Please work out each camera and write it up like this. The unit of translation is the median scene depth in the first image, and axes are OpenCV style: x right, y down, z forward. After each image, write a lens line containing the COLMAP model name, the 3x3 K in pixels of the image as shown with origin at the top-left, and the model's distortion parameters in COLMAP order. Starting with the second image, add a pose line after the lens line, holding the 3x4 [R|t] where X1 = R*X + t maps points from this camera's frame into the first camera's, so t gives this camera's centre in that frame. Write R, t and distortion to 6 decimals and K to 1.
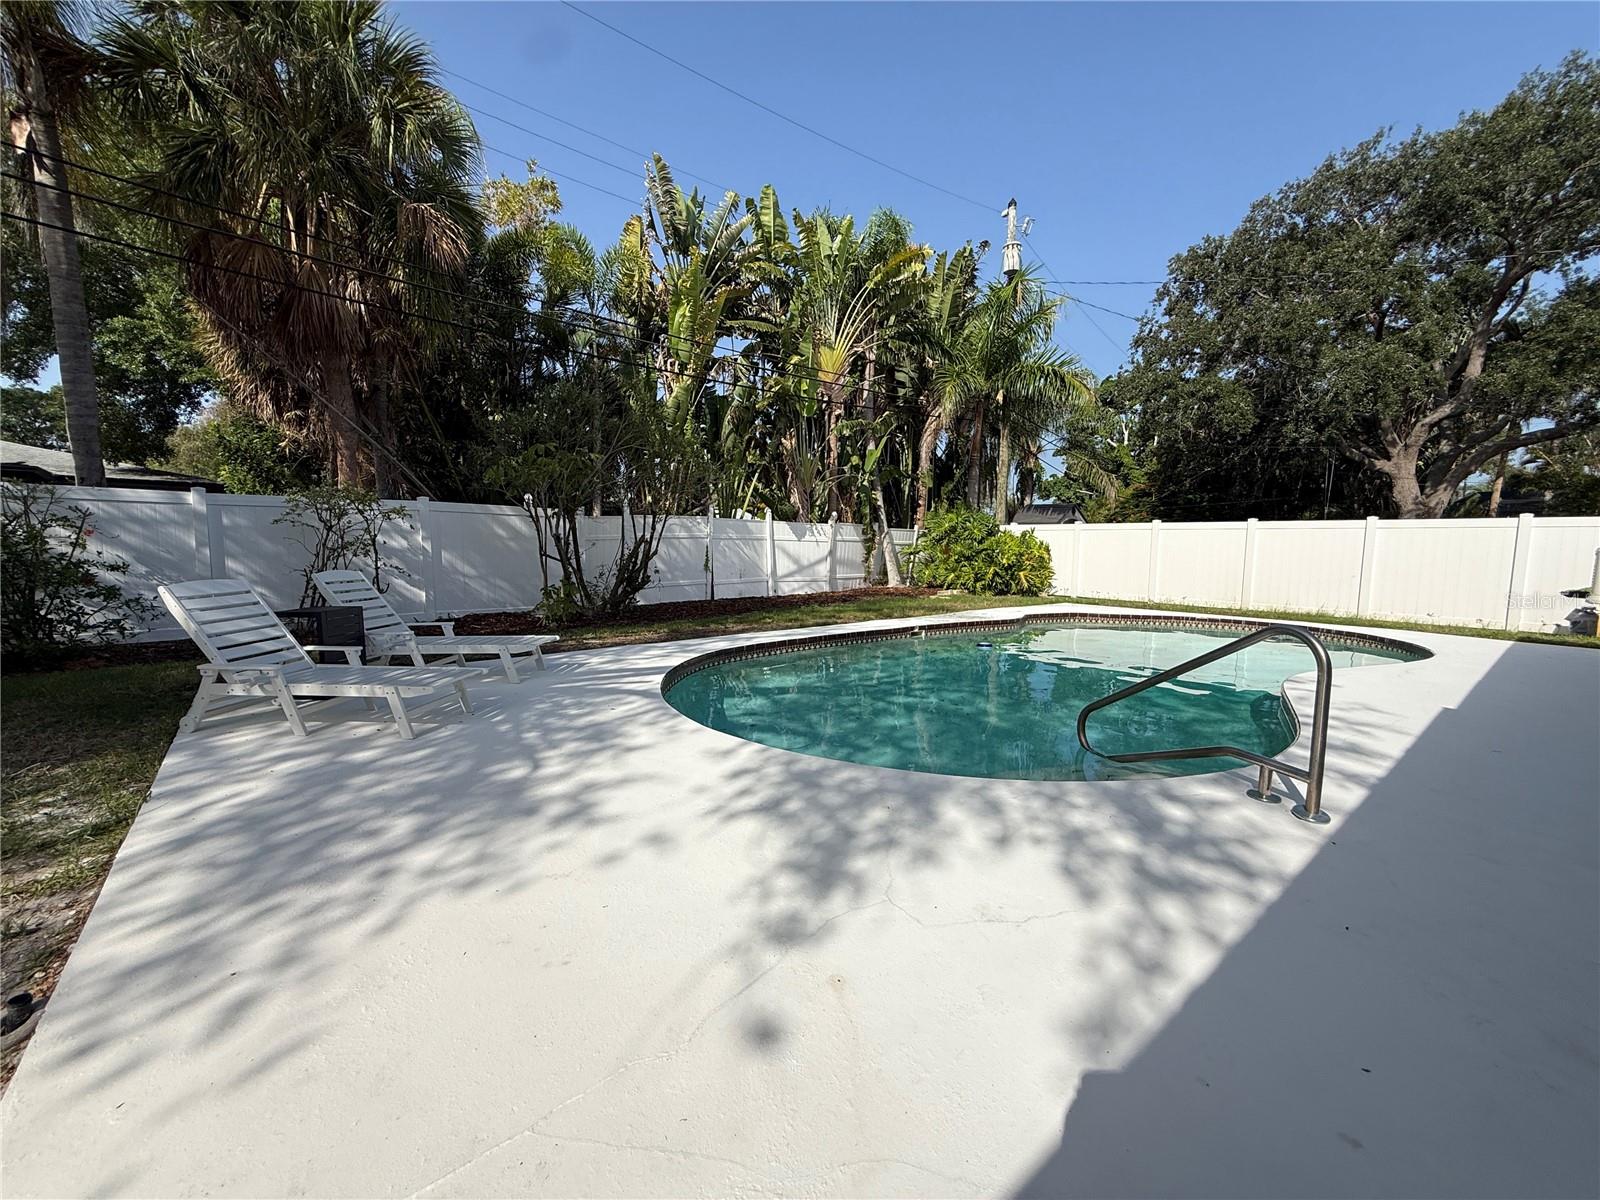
lens RADIAL K [[639.1, 0, 795.1], [0, 639.1, 605.6], [0, 0, 1]] dist [-0.008369, -0.000060]
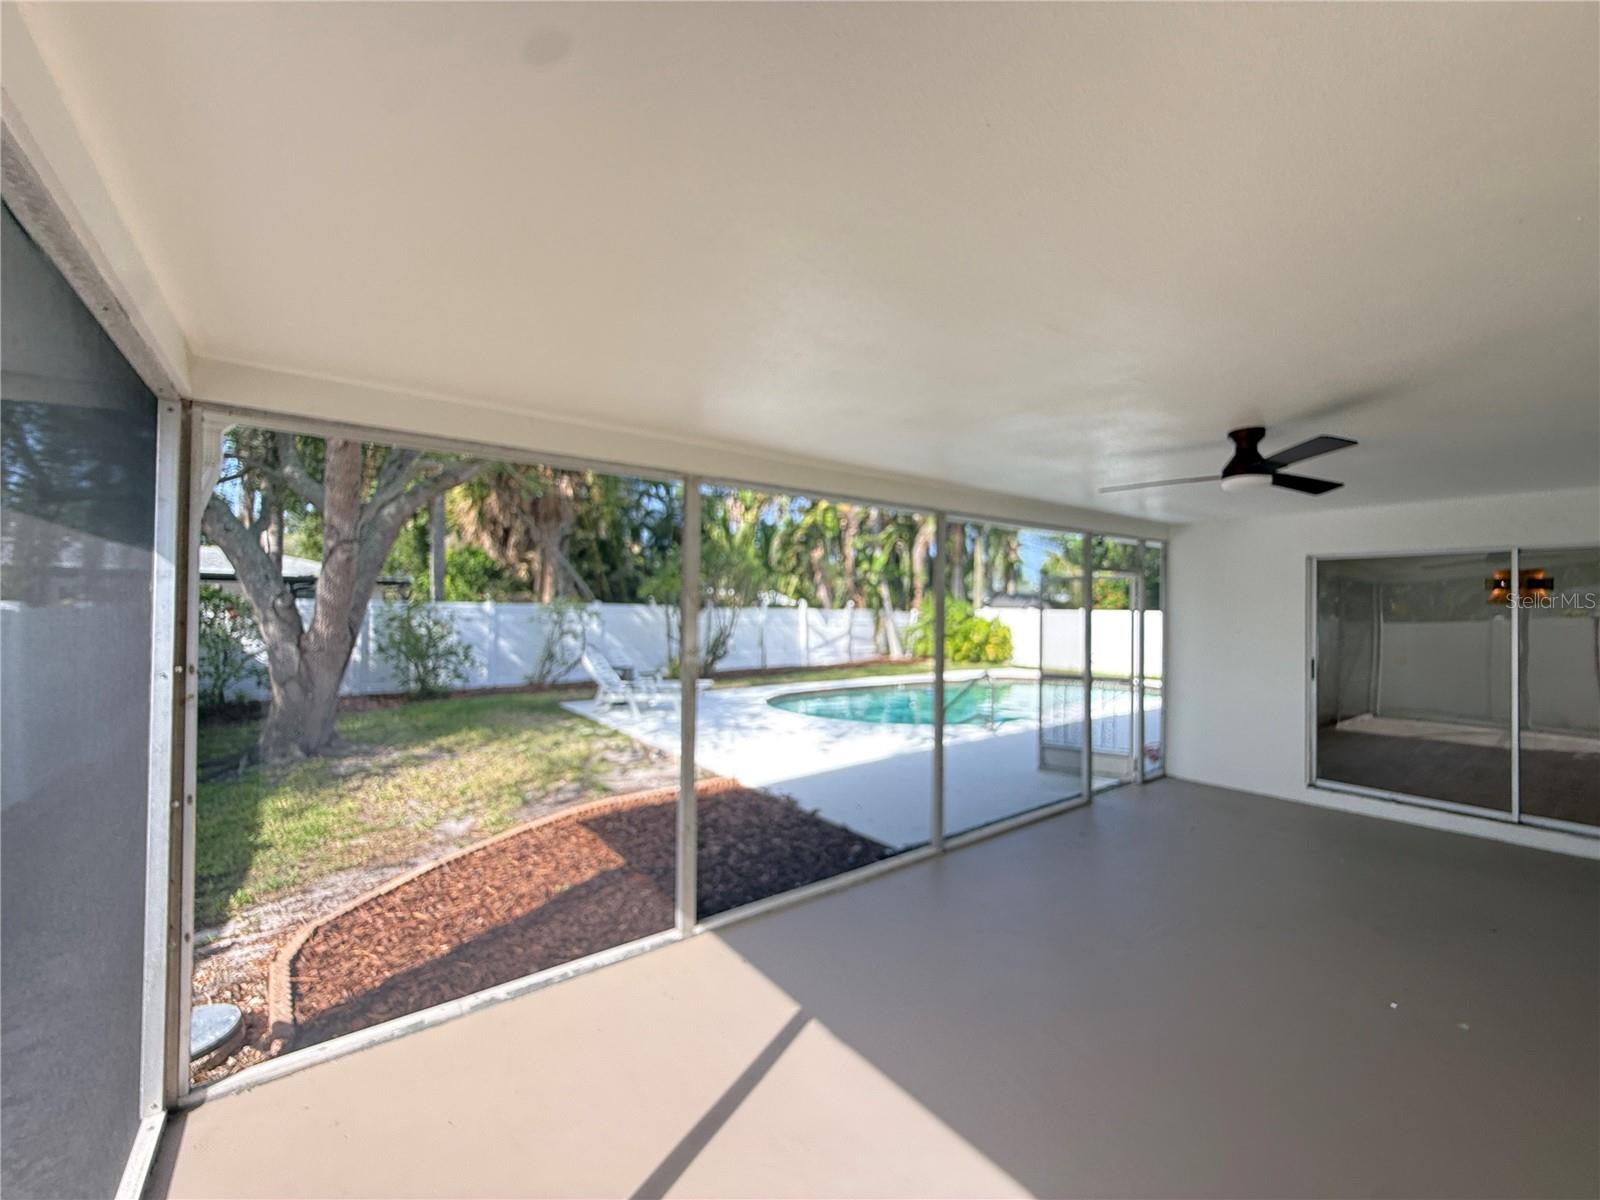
lens RADIAL K [[639.1, 0, 786.6], [0, 639.1, 588.6], [0, 0, 1]] dist [-0.008369, -0.000060]
pose [[0.998802, 0.000855, -0.048930, -0.009708], [-0.007276, 0.991329, -0.131199, 0.006207], [0.048394, 0.131398, 0.990148, -0.387312]]
